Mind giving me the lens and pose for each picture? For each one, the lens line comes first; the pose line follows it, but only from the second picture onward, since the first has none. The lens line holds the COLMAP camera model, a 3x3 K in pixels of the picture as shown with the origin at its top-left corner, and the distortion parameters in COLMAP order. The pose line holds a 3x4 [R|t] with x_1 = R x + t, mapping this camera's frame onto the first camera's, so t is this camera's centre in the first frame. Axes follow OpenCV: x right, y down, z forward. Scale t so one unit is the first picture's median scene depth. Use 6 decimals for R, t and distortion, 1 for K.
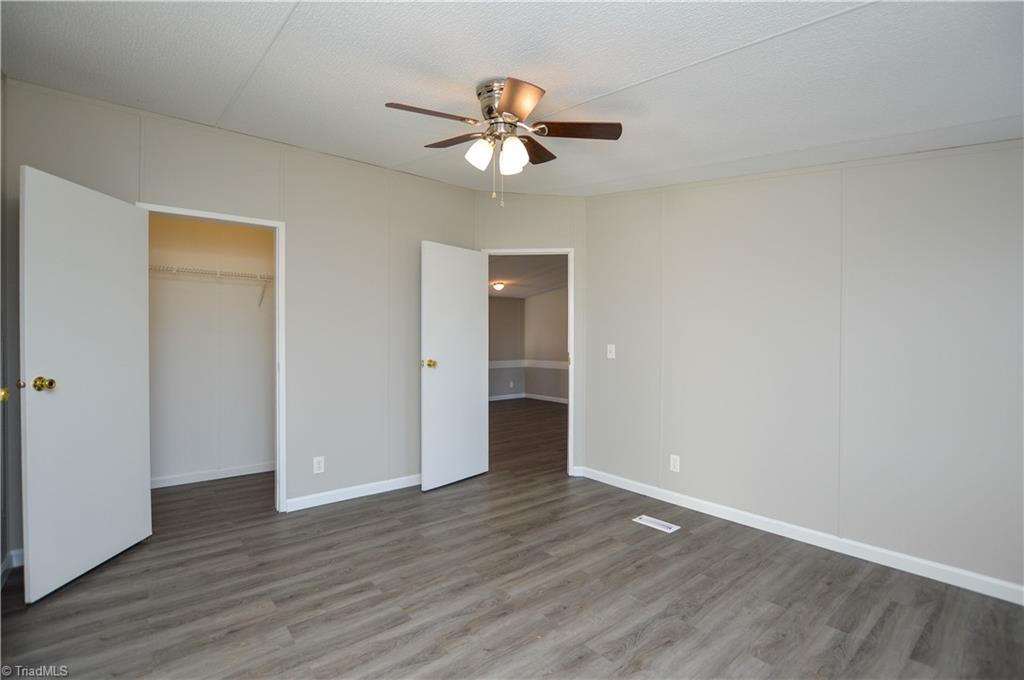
lens RADIAL K [[467.6, 0, 510.8], [0, 467.6, 342.8], [0, 0, 1]] dist [-0.024871, 0.000698]
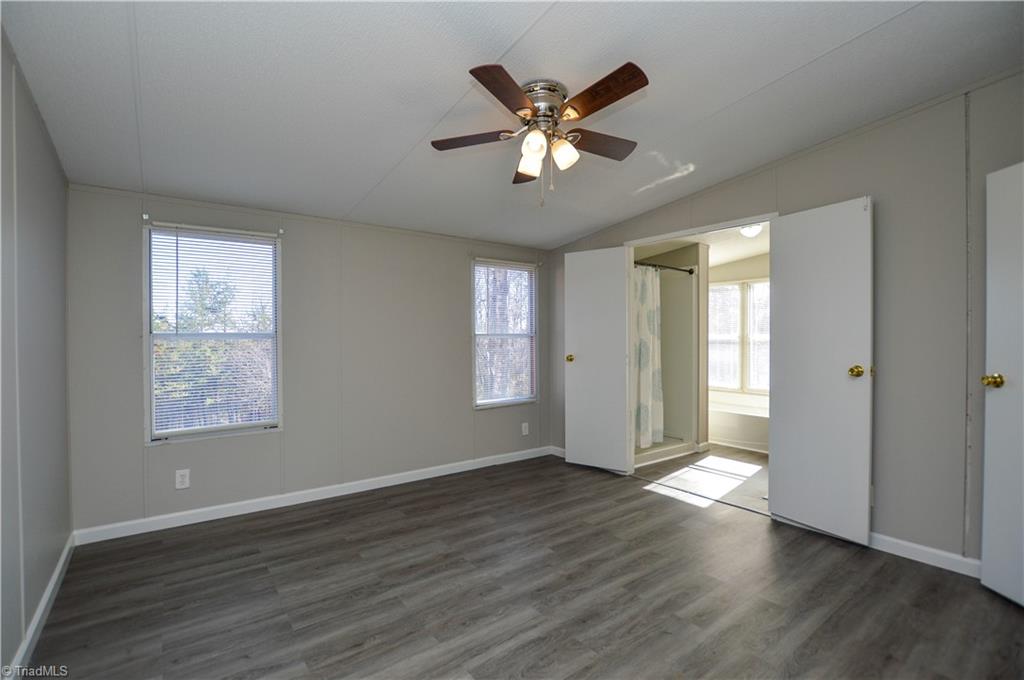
lens RADIAL K [[467.6, 0, 510.8], [0, 467.6, 342.8], [0, 0, 1]] dist [-0.024871, 0.000698]
pose [[-0.999151, -0.003727, 0.041026, 0.007457], [-0.003004, 0.999839, 0.017666, -0.007972], [-0.041085, 0.017528, -0.999002, 1.749271]]
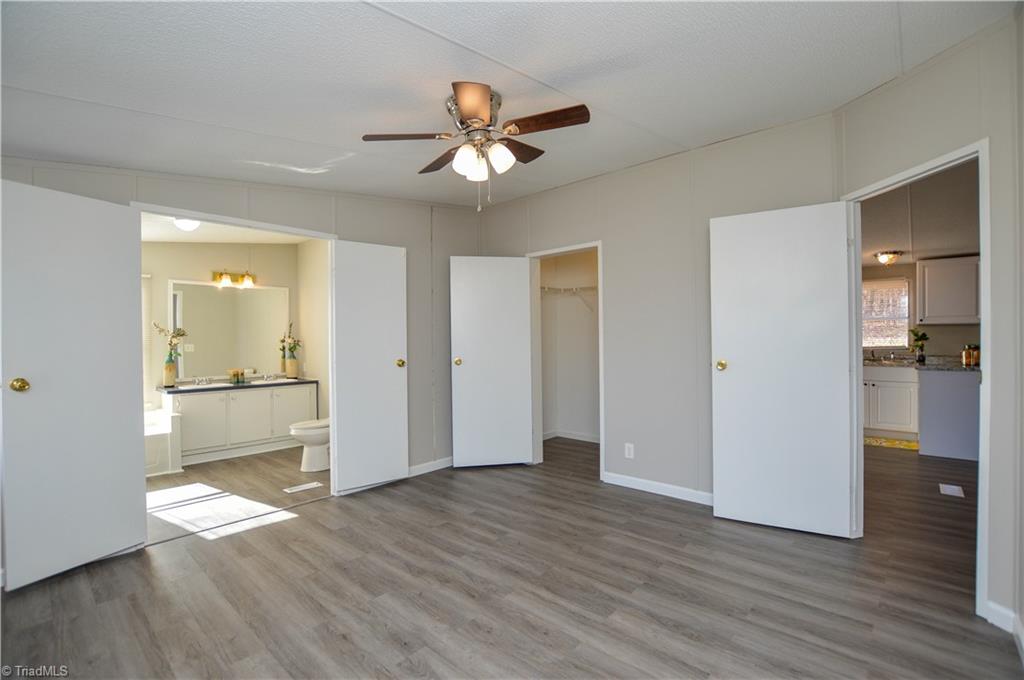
lens RADIAL K [[458.5, 0, 512.0], [0, 458.5, 340.0], [0, 0, 1]] dist [-0.026234, 0.000044]
pose [[0.148364, -0.003407, -0.988927, 0.869360], [0.006148, 0.999978, -0.002522, 0.001181], [0.988914, -0.005706, 0.148382, 0.792021]]
